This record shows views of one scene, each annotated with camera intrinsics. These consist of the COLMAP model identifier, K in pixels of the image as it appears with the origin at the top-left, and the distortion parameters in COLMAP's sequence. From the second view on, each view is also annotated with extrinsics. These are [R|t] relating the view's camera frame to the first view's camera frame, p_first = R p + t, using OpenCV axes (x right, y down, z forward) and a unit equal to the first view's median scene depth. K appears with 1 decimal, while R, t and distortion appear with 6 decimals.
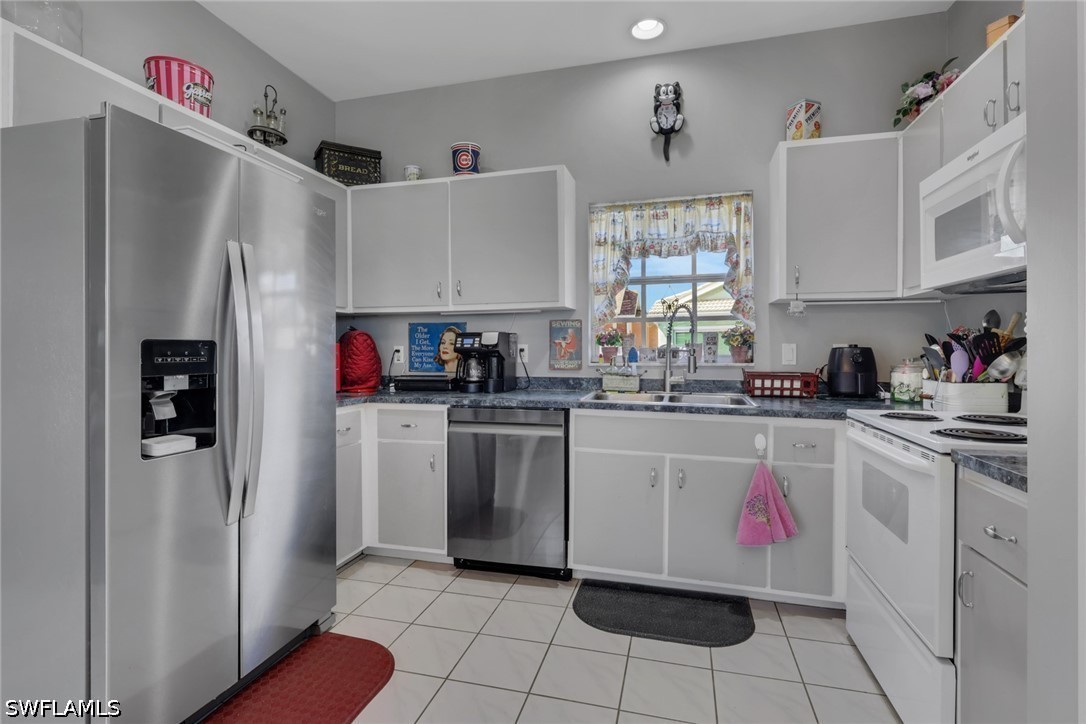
lens RADIAL K [[521.4, 0, 543.0], [0, 521.4, 362.0], [0, 0, 1]] dist [-0.000092, 0.000245]
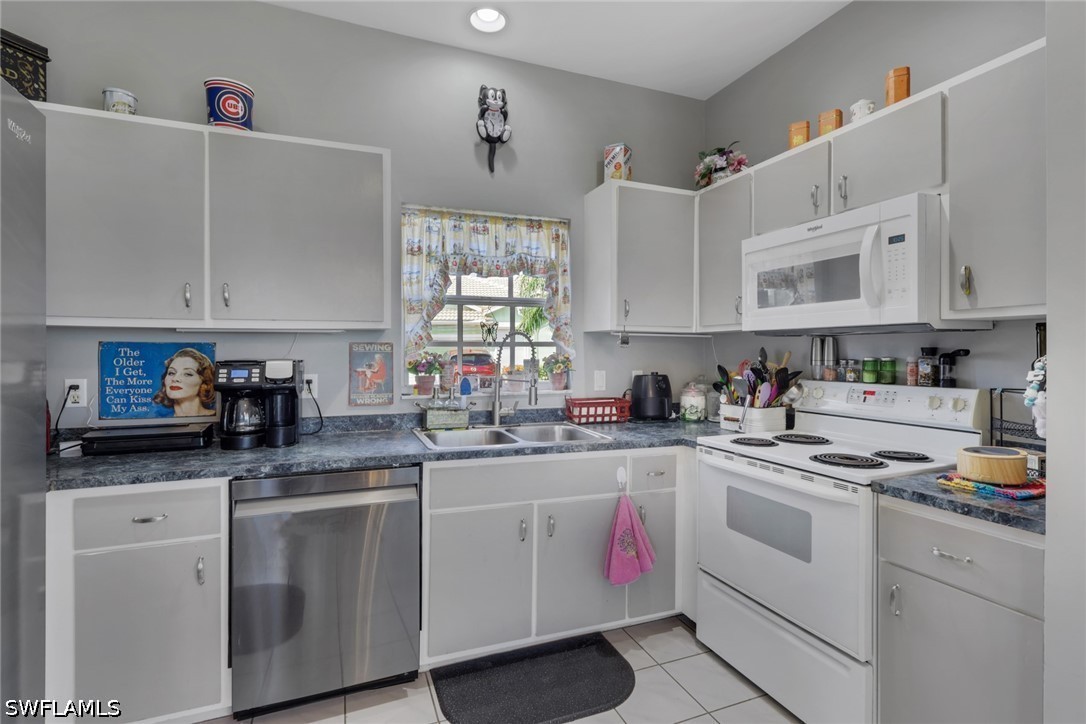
lens RADIAL K [[507.9, 0, 543.0], [0, 507.9, 362.0], [0, 0, 1]] dist [-0.000577, 0.000371]
pose [[0.805382, -0.006602, 0.592720, -0.221006], [0.012878, 0.999897, -0.006361, -0.046355], [-0.592617, 0.012756, 0.805384, 0.236993]]
